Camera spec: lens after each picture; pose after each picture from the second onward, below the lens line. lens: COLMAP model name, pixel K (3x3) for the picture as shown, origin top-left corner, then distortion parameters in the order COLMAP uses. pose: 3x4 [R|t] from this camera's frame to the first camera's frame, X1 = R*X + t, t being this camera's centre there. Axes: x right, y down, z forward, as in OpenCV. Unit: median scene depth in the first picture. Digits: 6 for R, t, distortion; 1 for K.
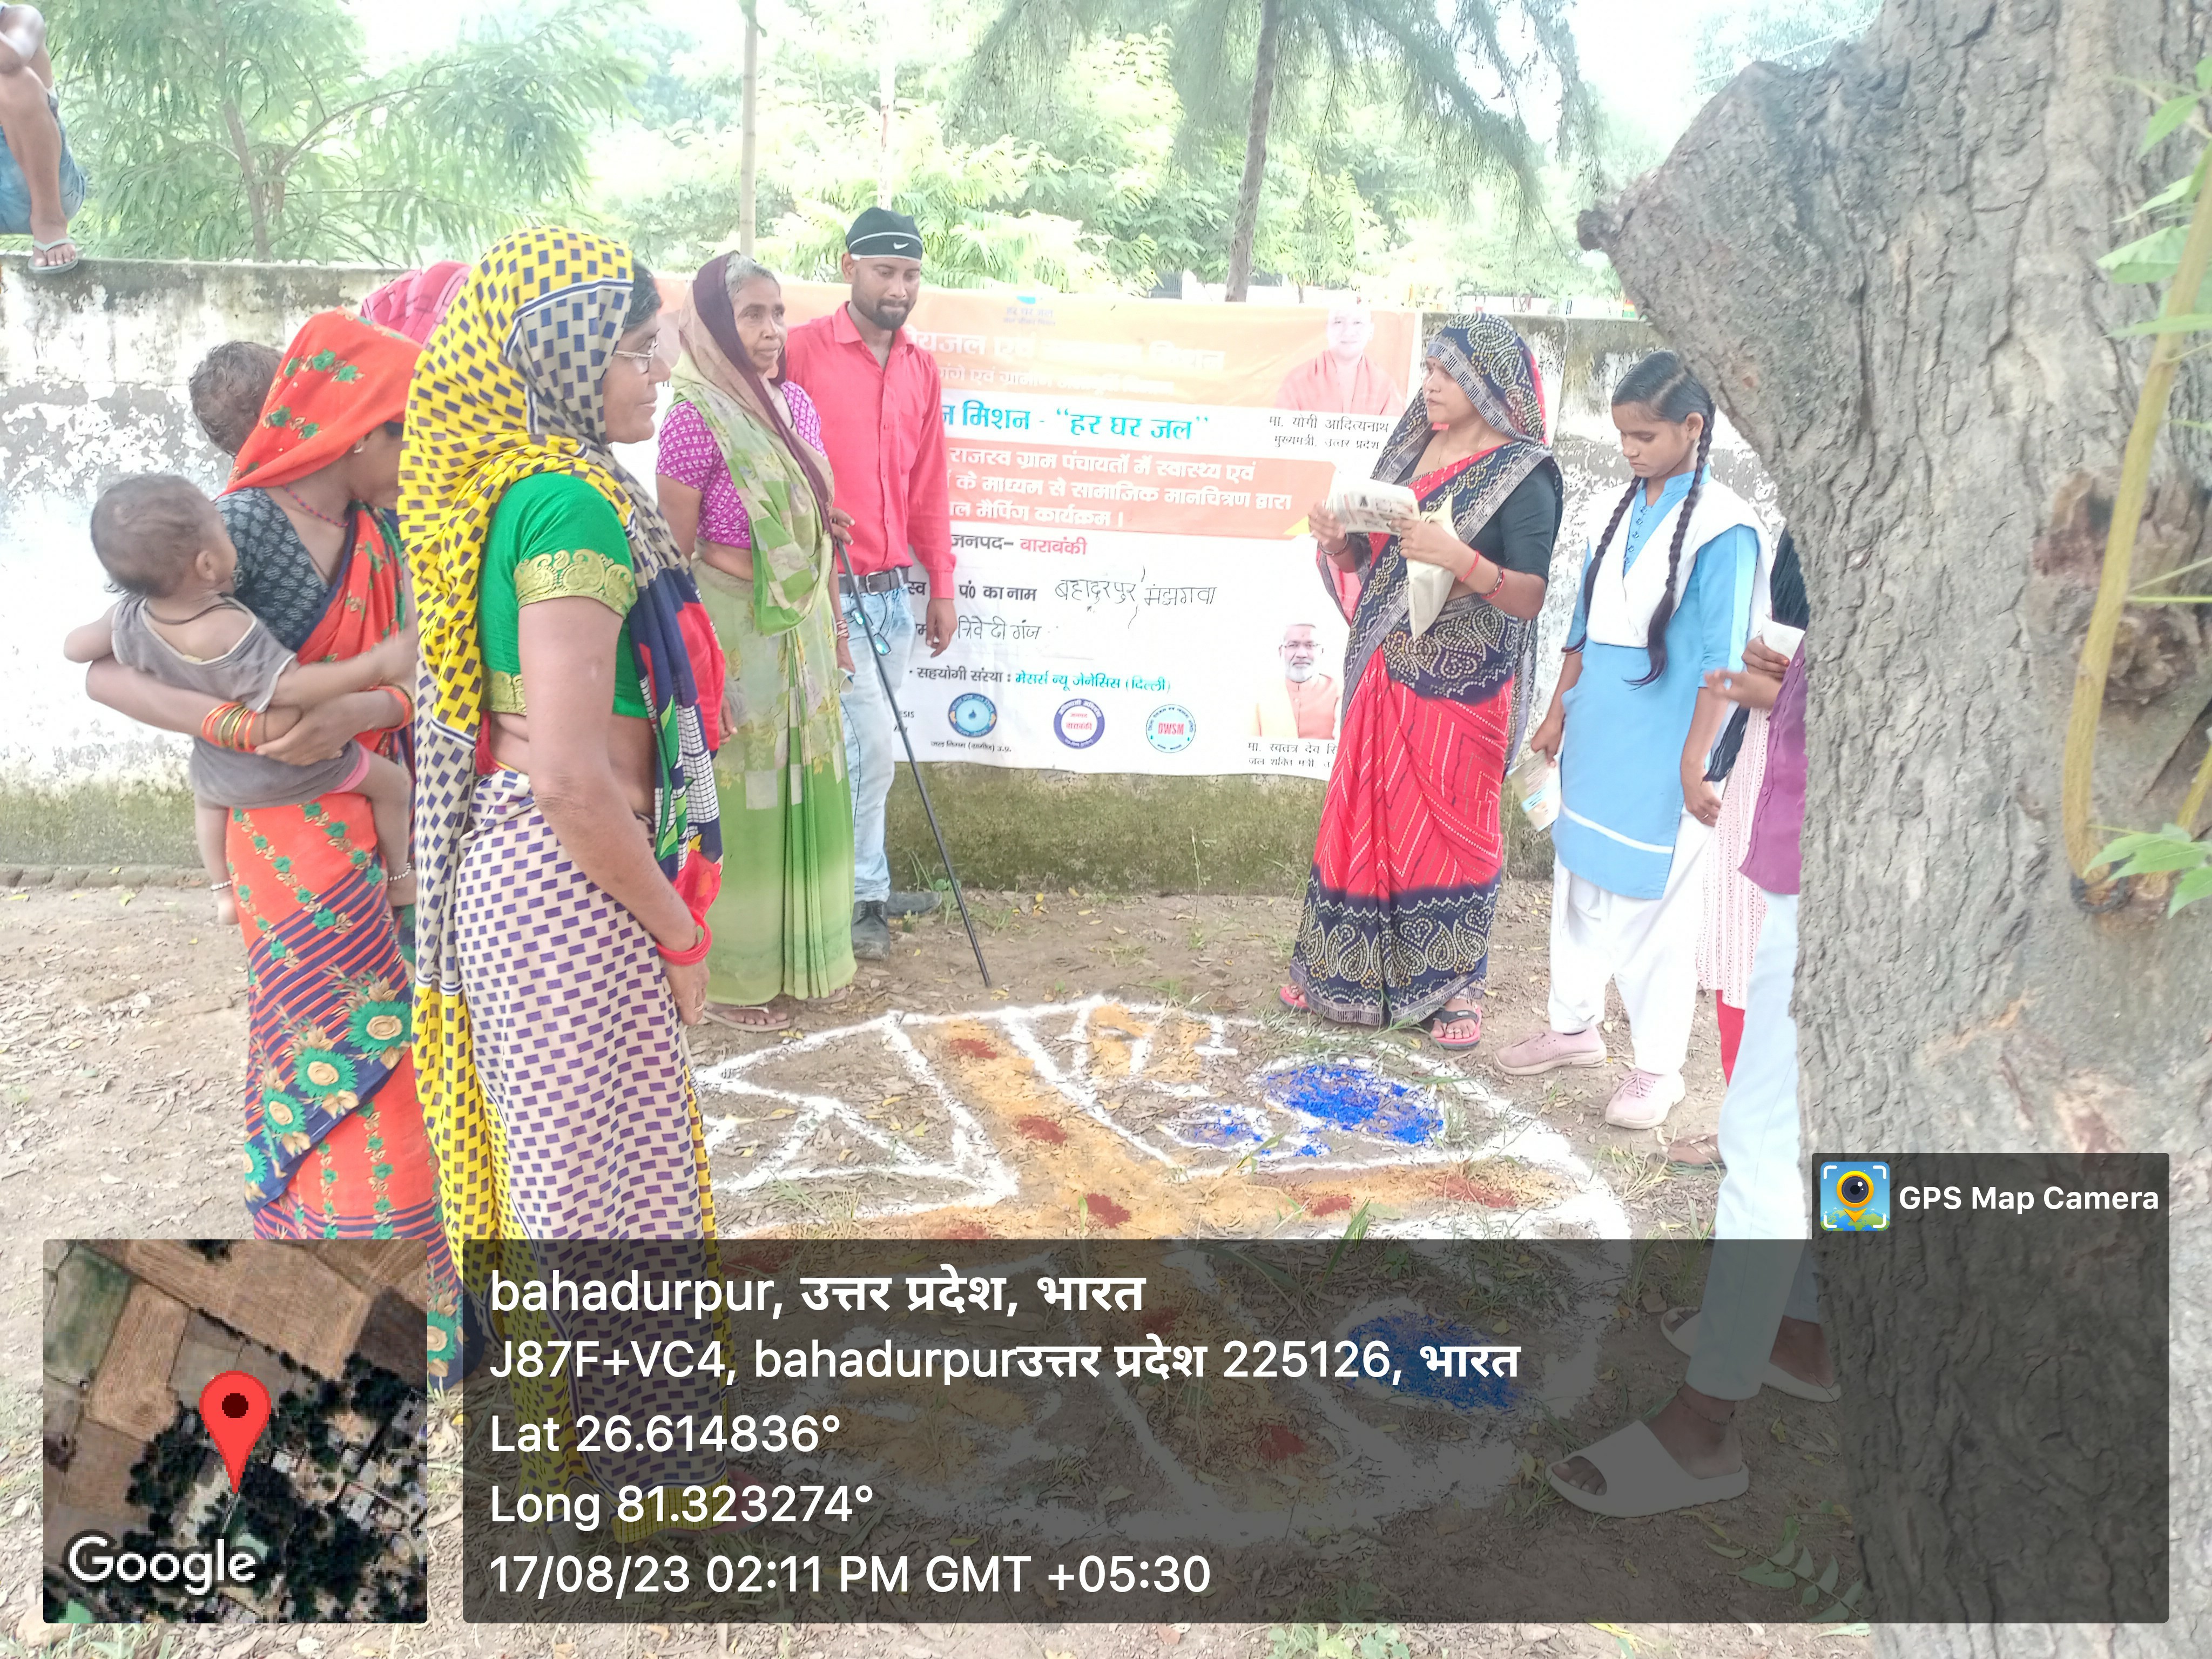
lens RADIAL K [[1820.3, 0, 1058.4], [0, 1820.3, 815.4], [0, 0, 1]] dist [0.105101, -0.179375]
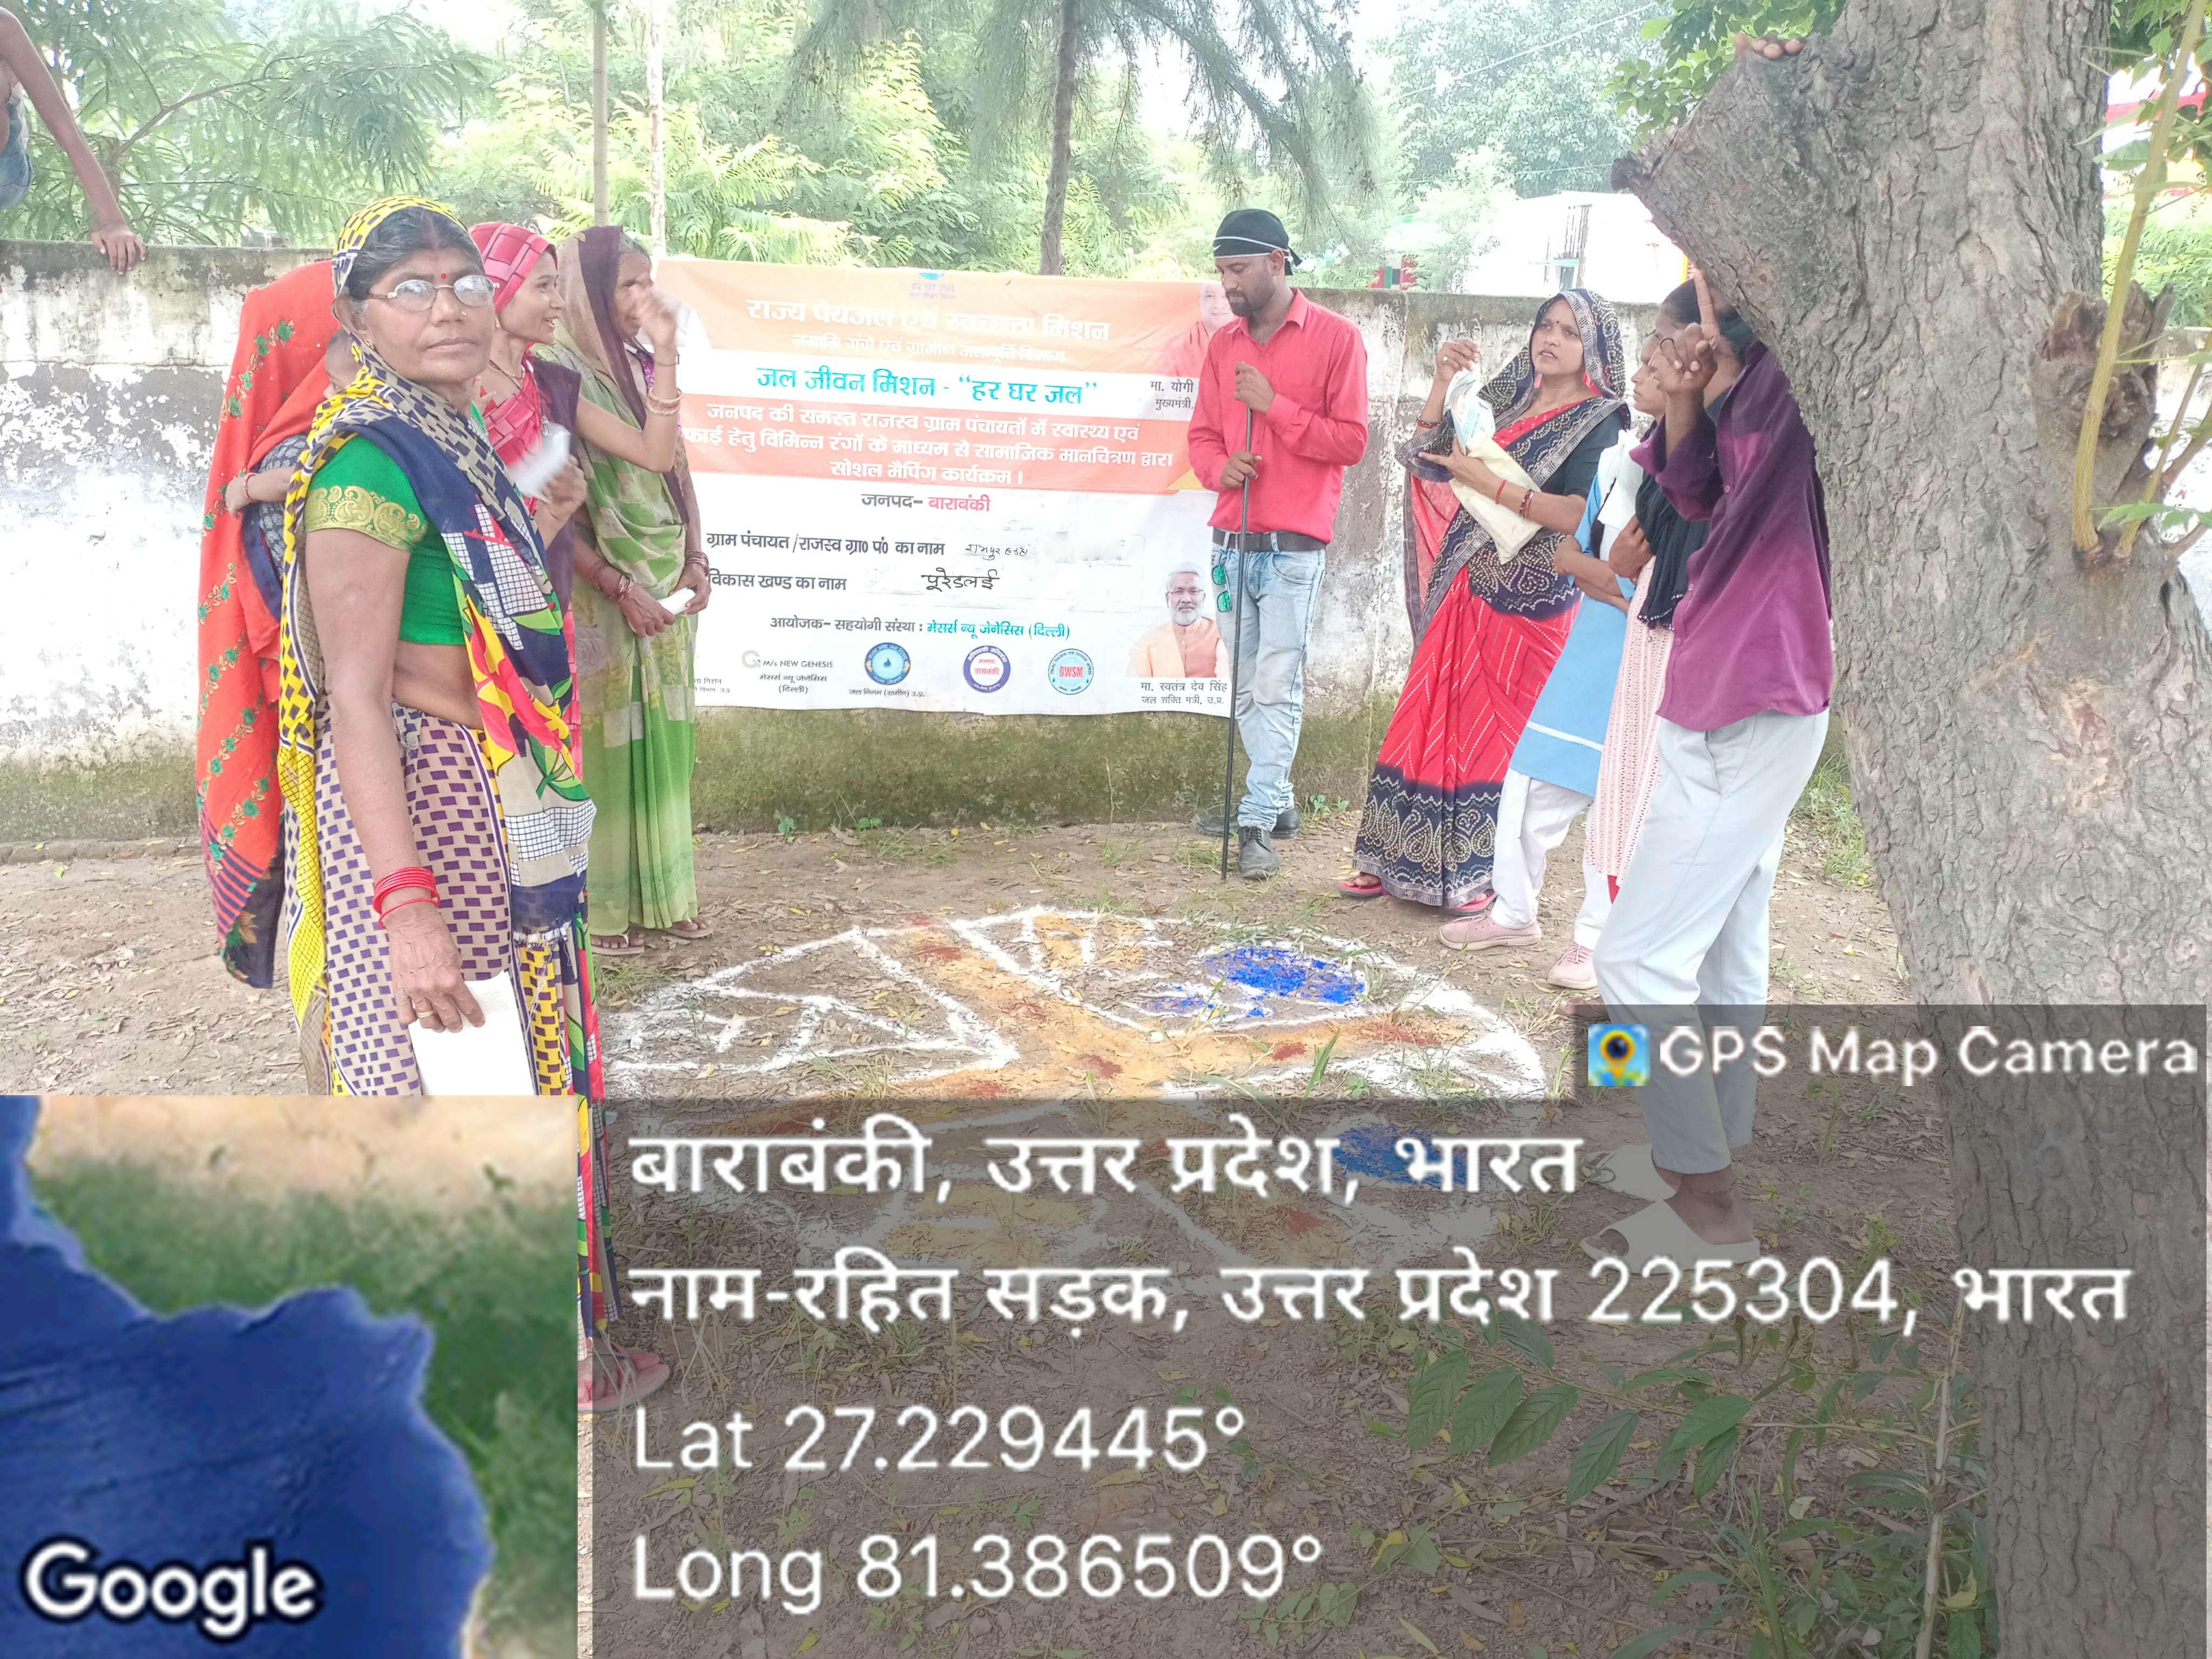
lens RADIAL K [[1851.9, 0, 1039.9], [0, 1851.9, 834.0], [0, 0, 1]] dist [0.095969, -0.171714]
pose [[0.989314, -0.044786, 0.138751, -0.157891], [0.044895, 0.998989, 0.002344, 0.064696], [-0.138716, 0.003910, 0.990325, -0.133853]]
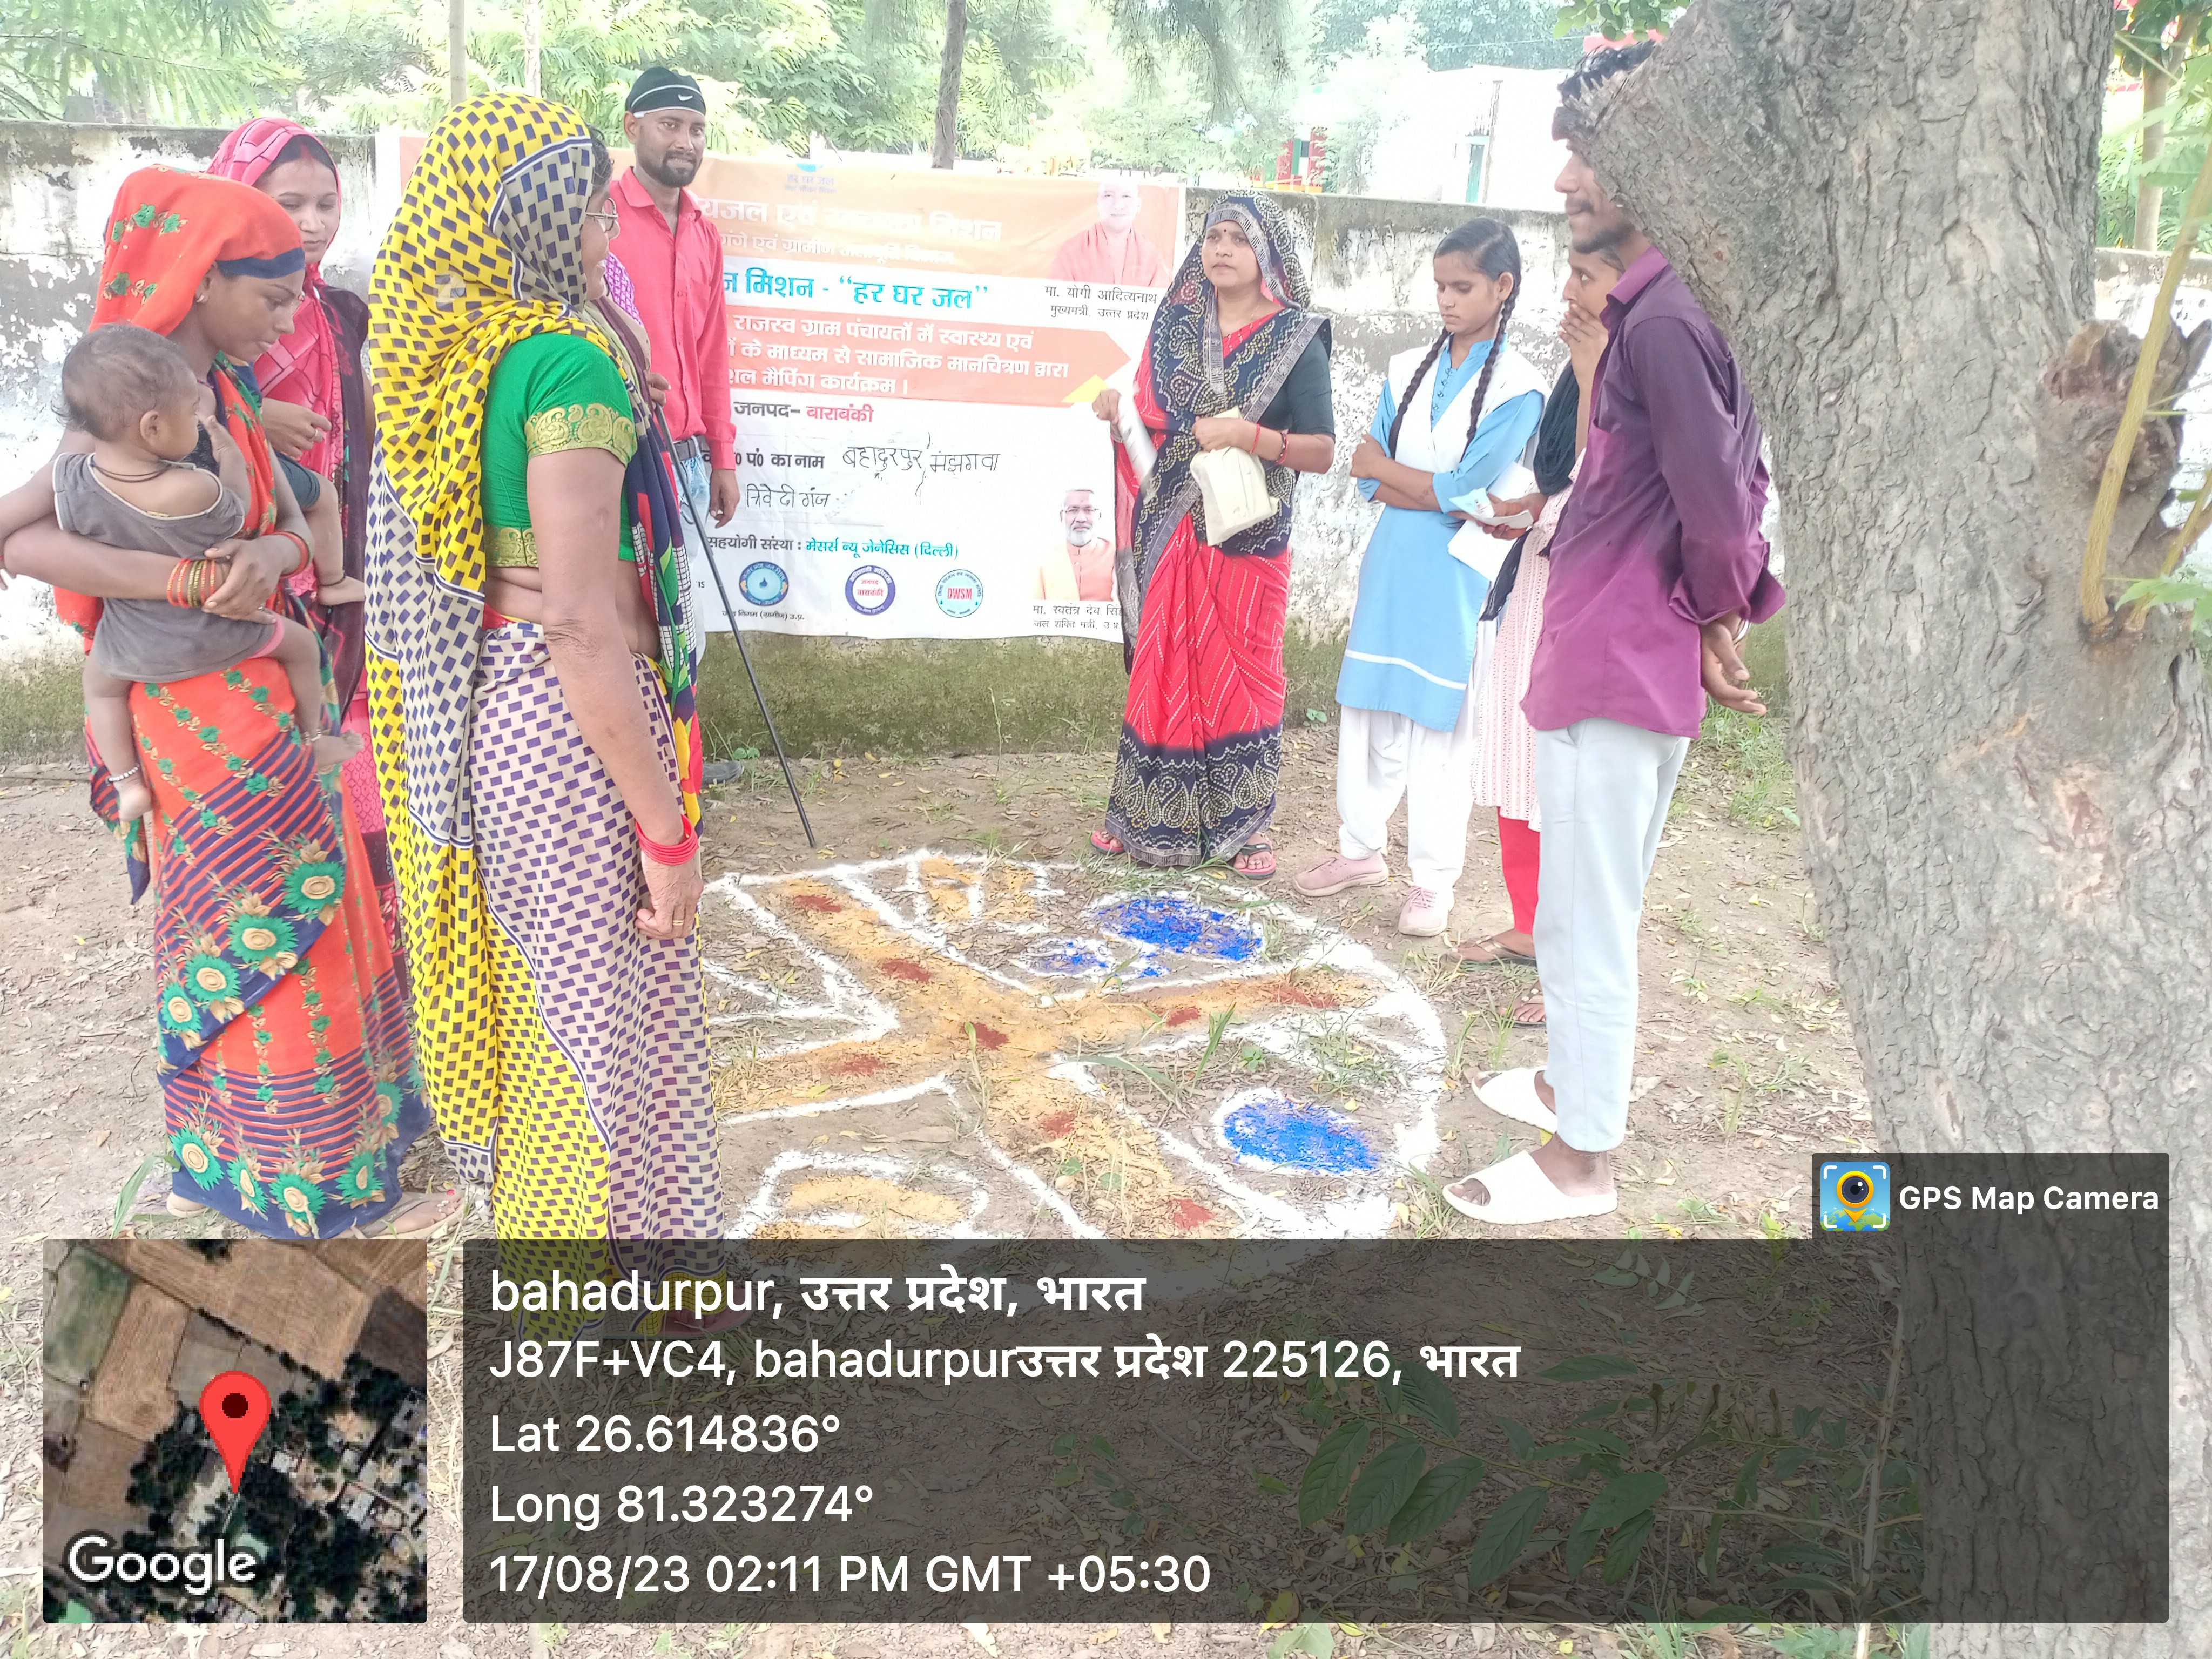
lens RADIAL K [[1842.1, 0, 1046.5], [0, 1842.1, 833.8], [0, 0, 1]] dist [0.095578, -0.165431]
pose [[0.980059, -0.052216, 0.191722, -0.135362], [0.038383, 0.996432, 0.075173, 0.016192], [-0.194963, -0.066315, 0.978566, -0.065649]]
